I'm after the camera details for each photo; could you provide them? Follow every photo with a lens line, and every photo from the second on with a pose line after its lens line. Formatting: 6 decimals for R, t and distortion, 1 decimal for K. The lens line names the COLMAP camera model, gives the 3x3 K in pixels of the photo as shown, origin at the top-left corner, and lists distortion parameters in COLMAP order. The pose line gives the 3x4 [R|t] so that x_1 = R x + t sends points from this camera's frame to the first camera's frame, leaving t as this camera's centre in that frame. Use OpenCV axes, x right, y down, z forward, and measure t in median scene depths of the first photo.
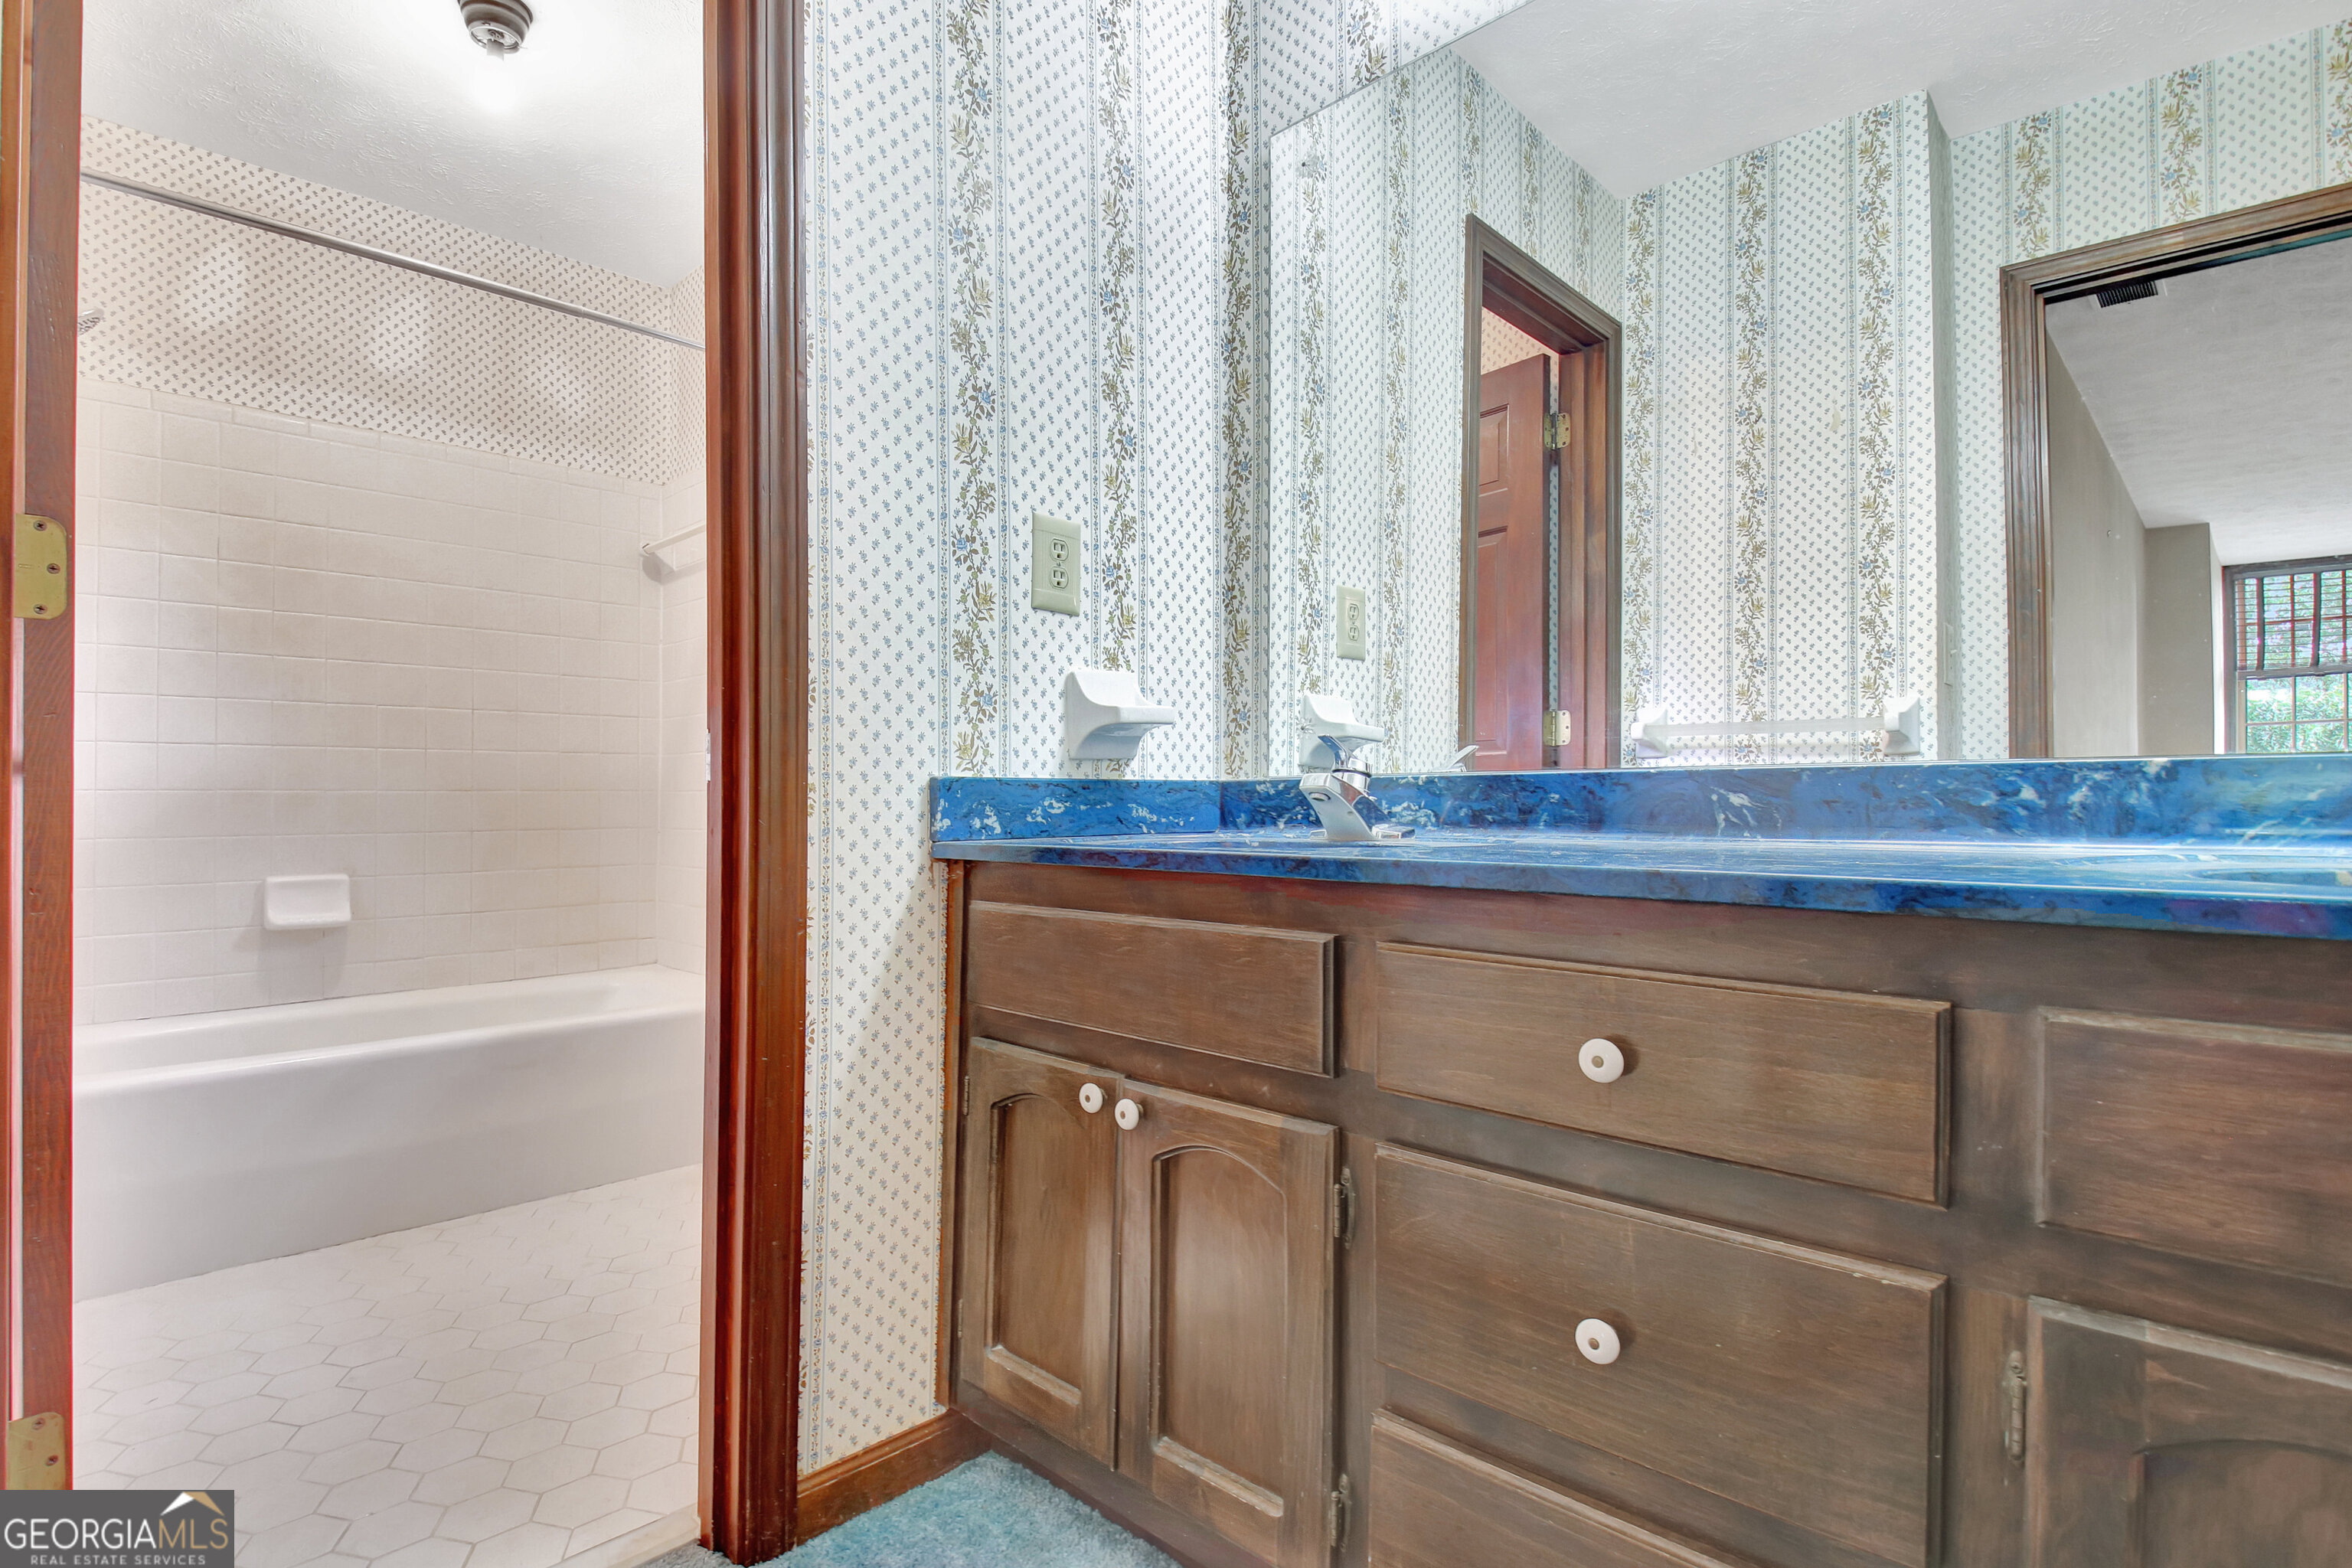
lens RADIAL K [[1136.5, 0, 1163.6], [0, 1136.5, 787.7], [0, 0, 1]] dist [0.044229, -0.054229]
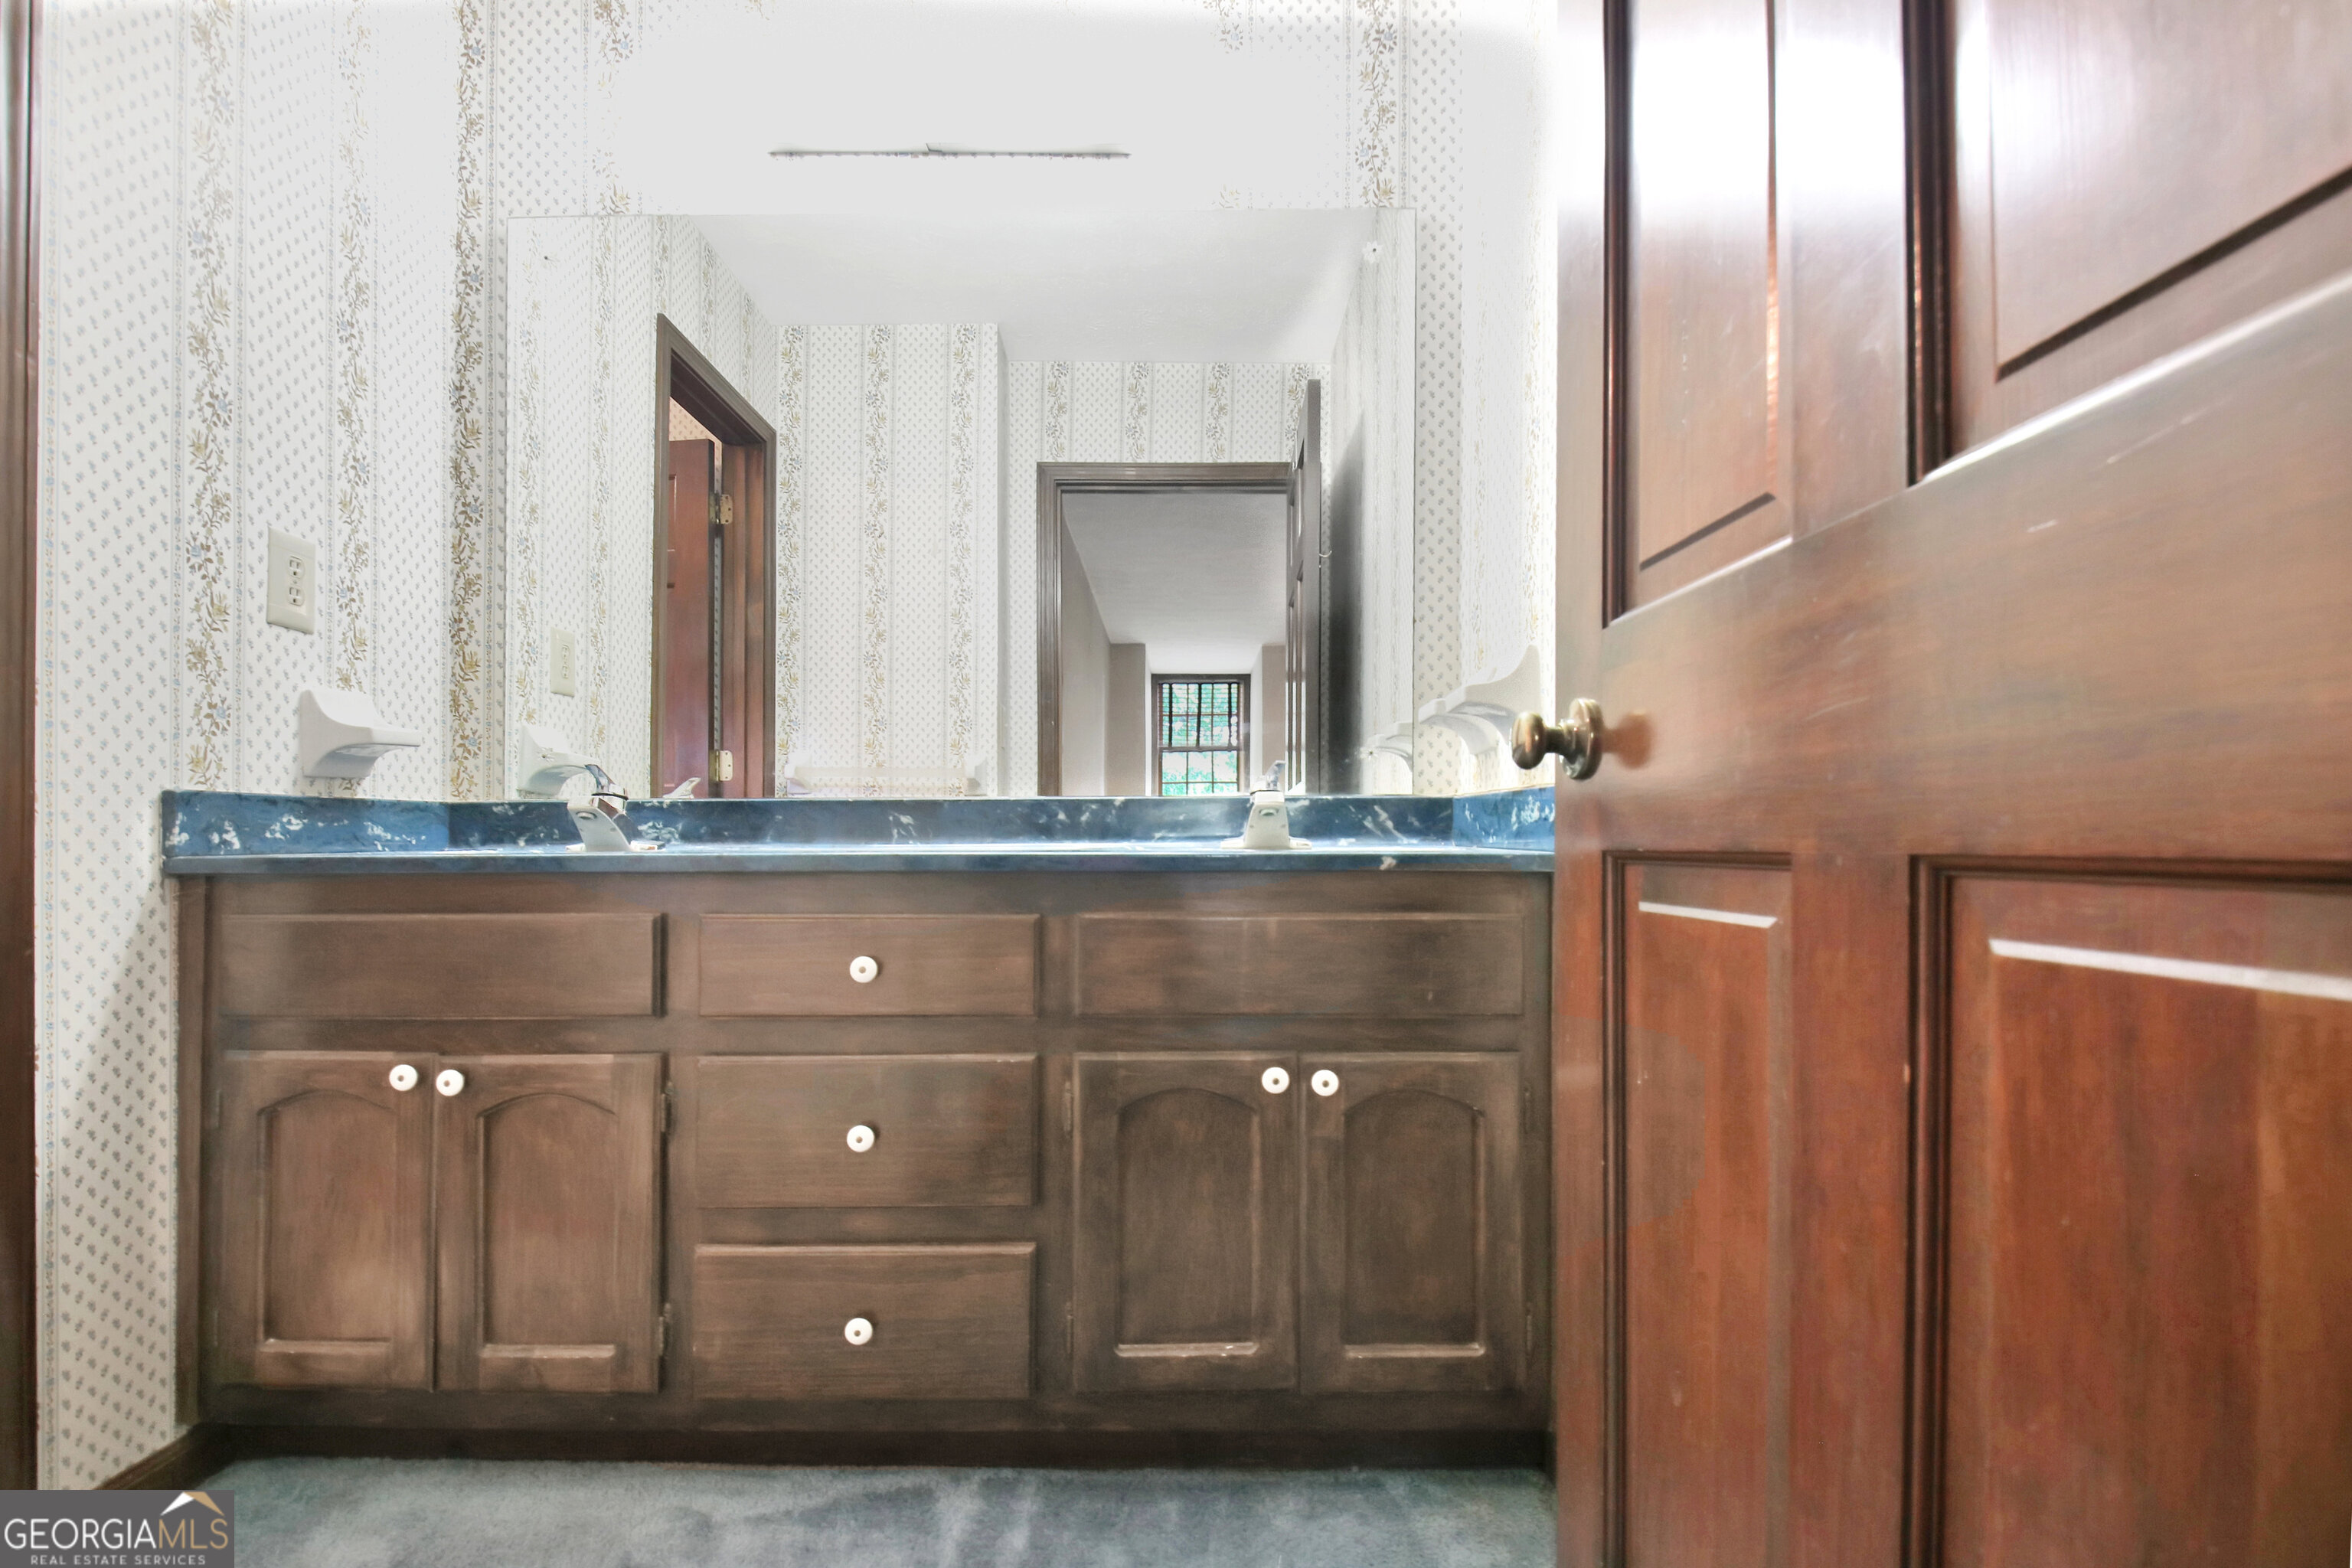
lens RADIAL K [[1133.1, 0, 1183.6], [0, 1133.1, 835.3], [0, 0, 1]] dist [-0.000354, -0.021847]
pose [[0.709788, 0.000085, 0.704415, -0.229642], [-0.004198, 0.999983, 0.004110, 0.019532], [-0.704403, -0.005874, 0.709776, -0.250653]]
